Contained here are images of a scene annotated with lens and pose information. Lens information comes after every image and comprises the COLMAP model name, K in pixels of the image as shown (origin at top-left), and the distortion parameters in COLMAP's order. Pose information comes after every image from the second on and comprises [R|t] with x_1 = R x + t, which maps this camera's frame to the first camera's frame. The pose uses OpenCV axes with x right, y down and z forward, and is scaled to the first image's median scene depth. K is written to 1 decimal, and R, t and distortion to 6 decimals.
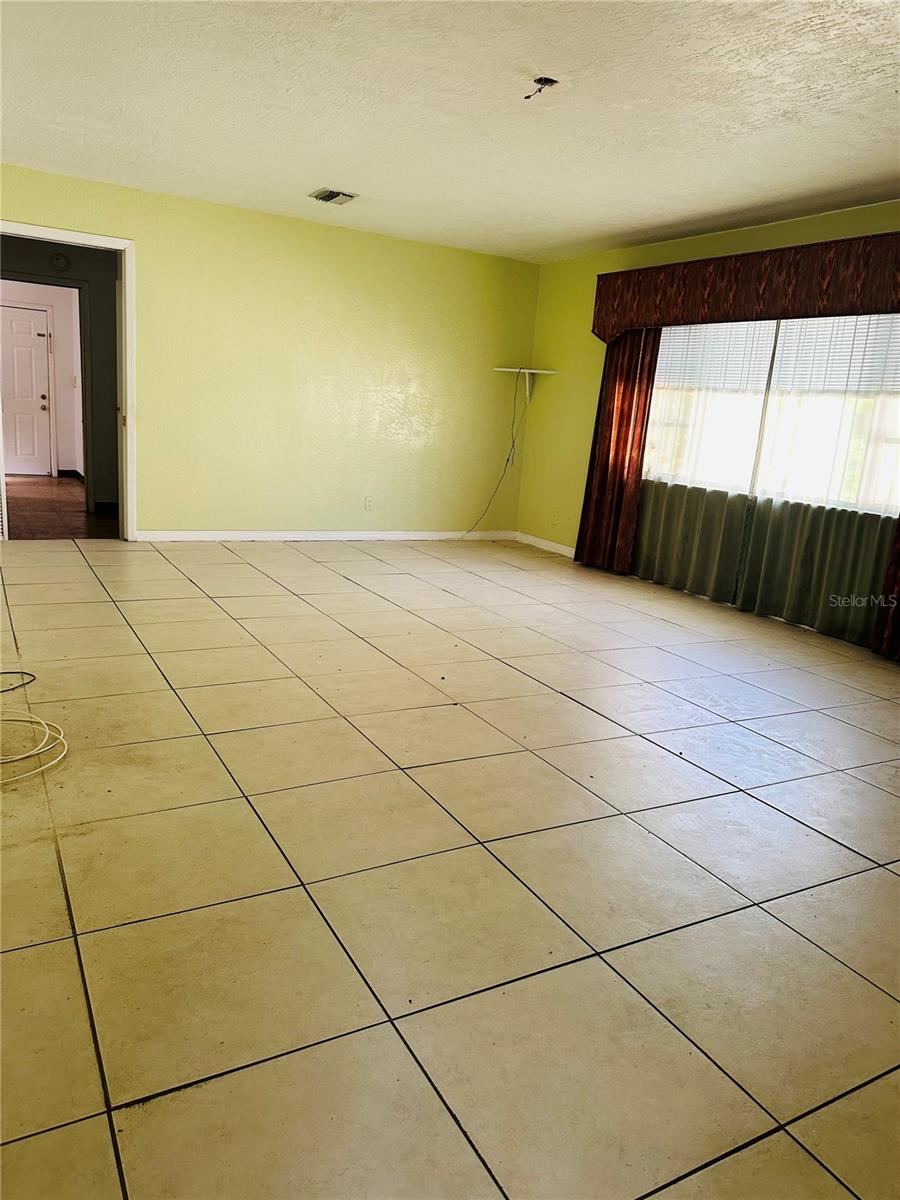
lens RADIAL K [[852.0, 0, 448.9], [0, 852.0, 603.2], [0, 0, 1]] dist [0.012685, -0.055943]
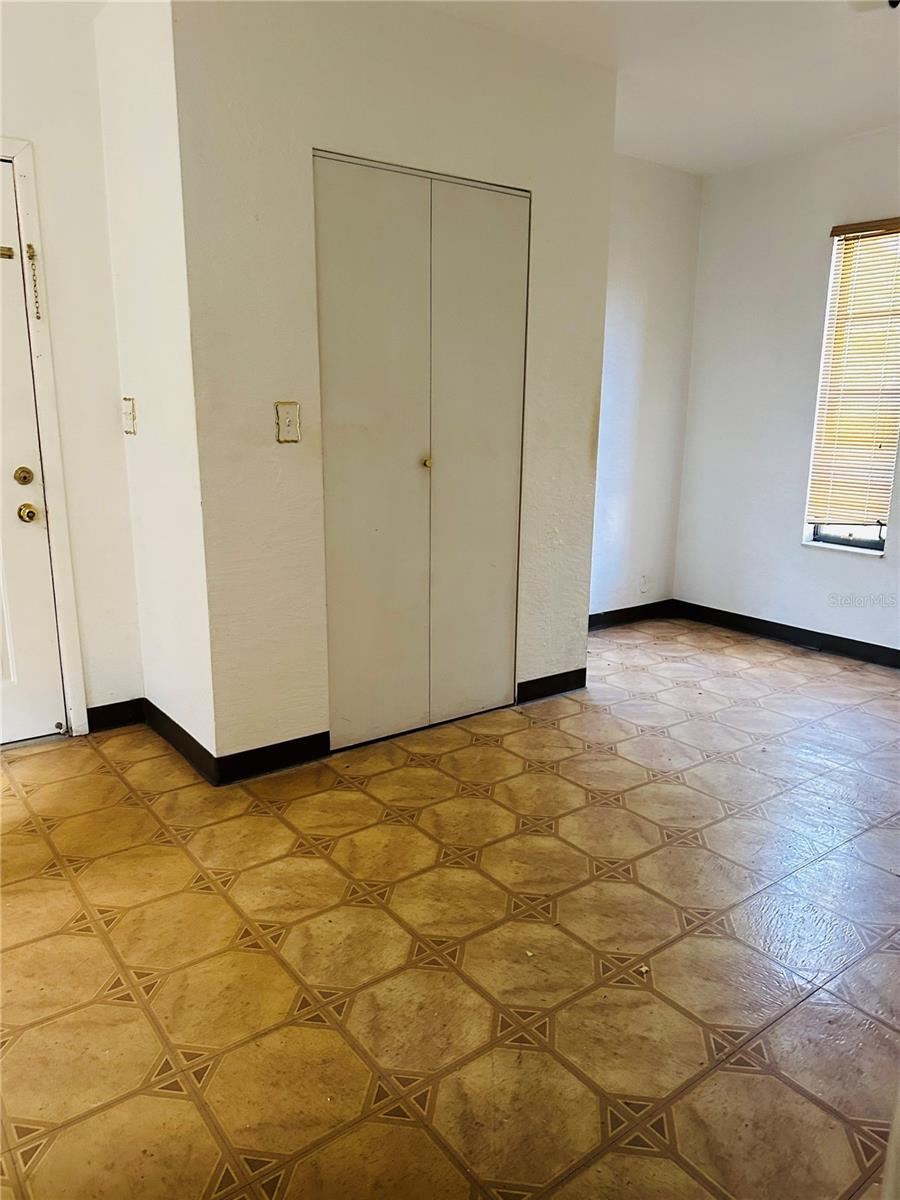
lens RADIAL K [[852.0, 0, 450.6], [0, 852.0, 600.5], [0, 0, 1]] dist [0.012685, -0.055943]
pose [[0.988509, -0.101567, 0.111954, -0.373618], [0.100030, 0.994798, 0.019276, -0.192799], [-0.113329, -0.007855, 0.993526, 0.709603]]
